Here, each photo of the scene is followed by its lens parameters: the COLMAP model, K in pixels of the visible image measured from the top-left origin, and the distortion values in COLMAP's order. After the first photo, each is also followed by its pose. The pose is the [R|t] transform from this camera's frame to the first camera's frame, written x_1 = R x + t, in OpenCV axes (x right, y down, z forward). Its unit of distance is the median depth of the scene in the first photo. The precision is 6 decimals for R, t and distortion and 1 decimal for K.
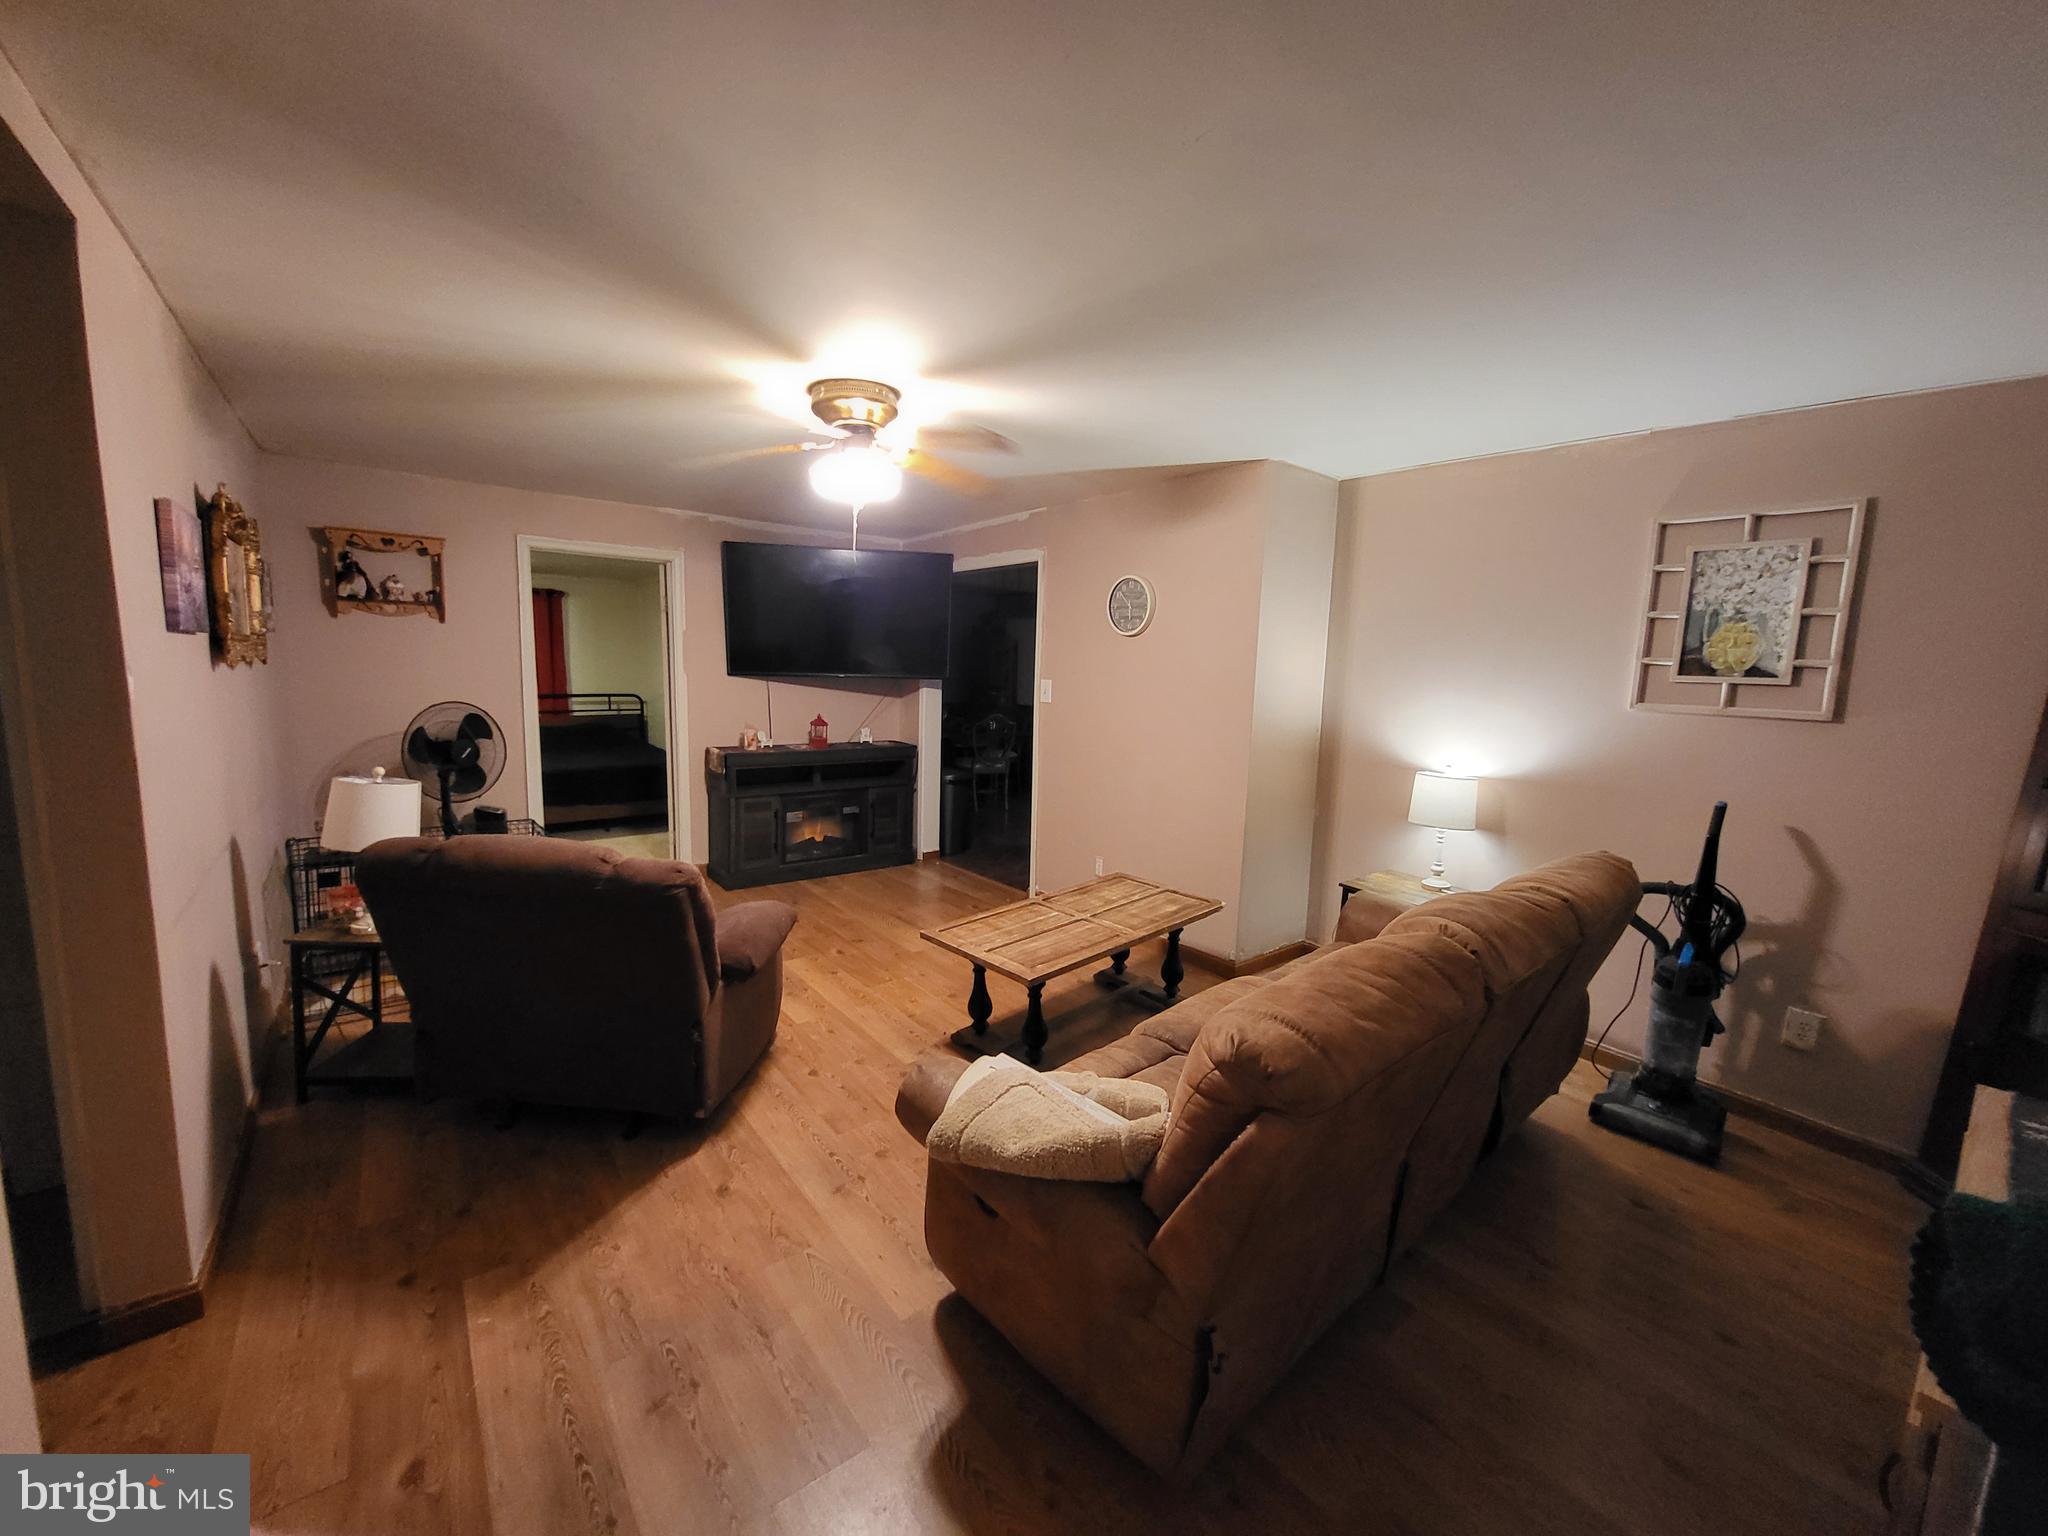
lens RADIAL K [[805.8, 0, 1014.5], [0, 805.8, 770.1], [0, 0, 1]] dist [-0.007019, 0.000298]
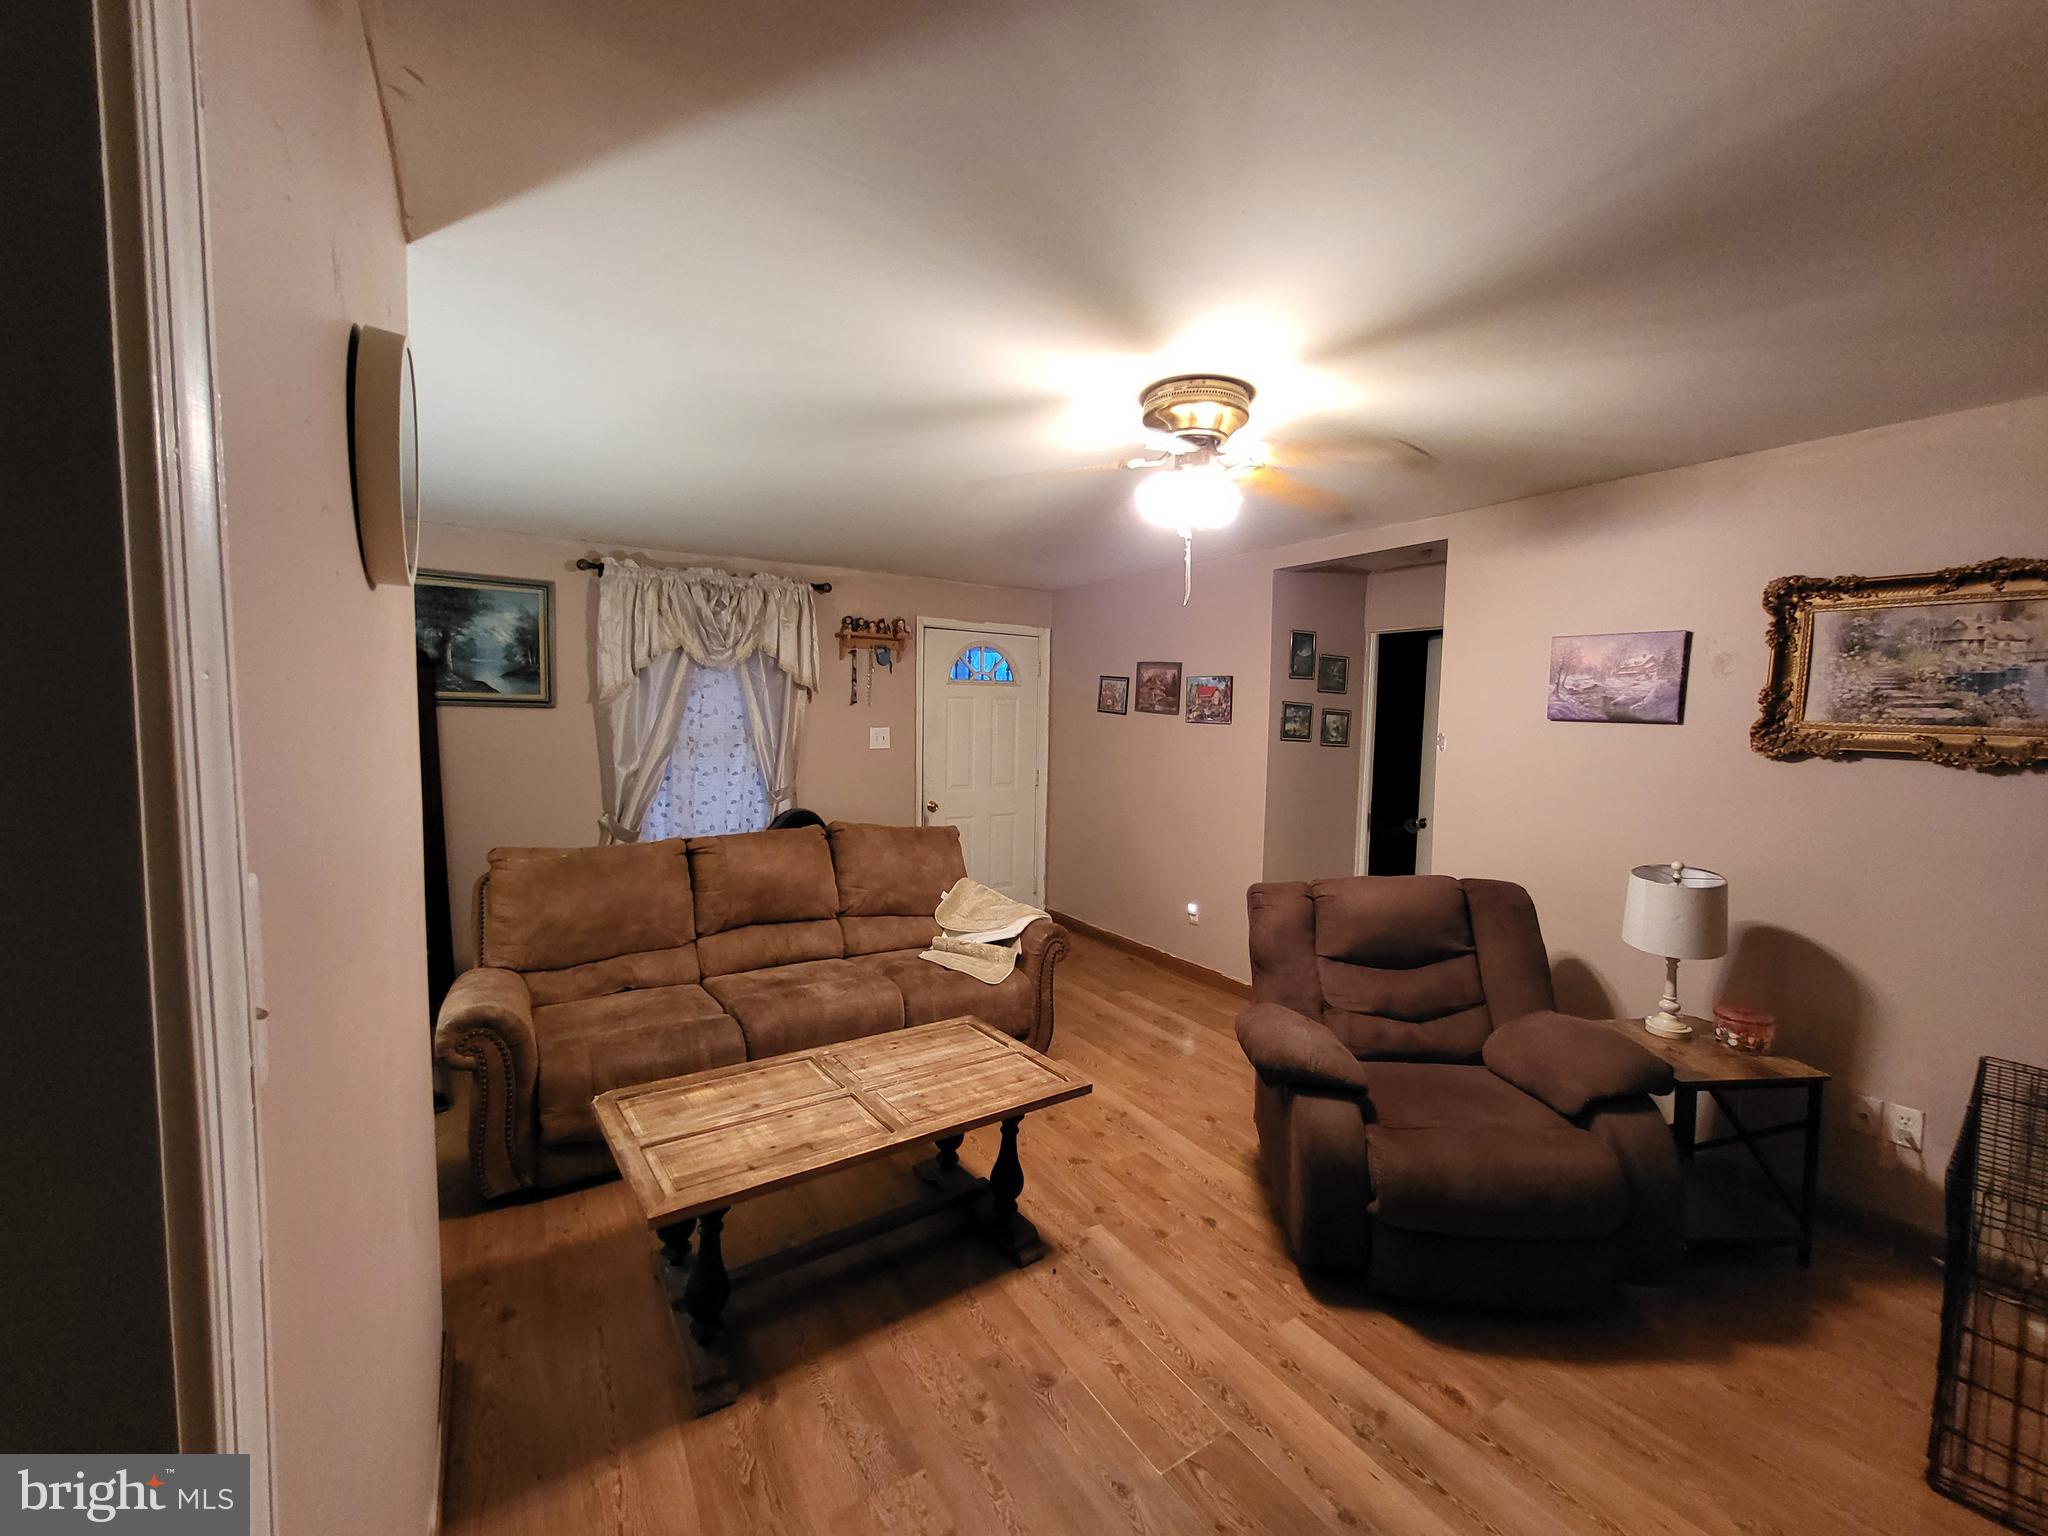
lens RADIAL K [[805.8, 0, 1026.5], [0, 805.8, 768.6], [0, 0, 1]] dist [-0.007019, 0.000298]
pose [[-0.996040, -0.048677, 0.074401, -0.141672], [-0.032727, 0.978789, 0.202242, -0.328137], [-0.082667, 0.199007, -0.976505, 2.390624]]
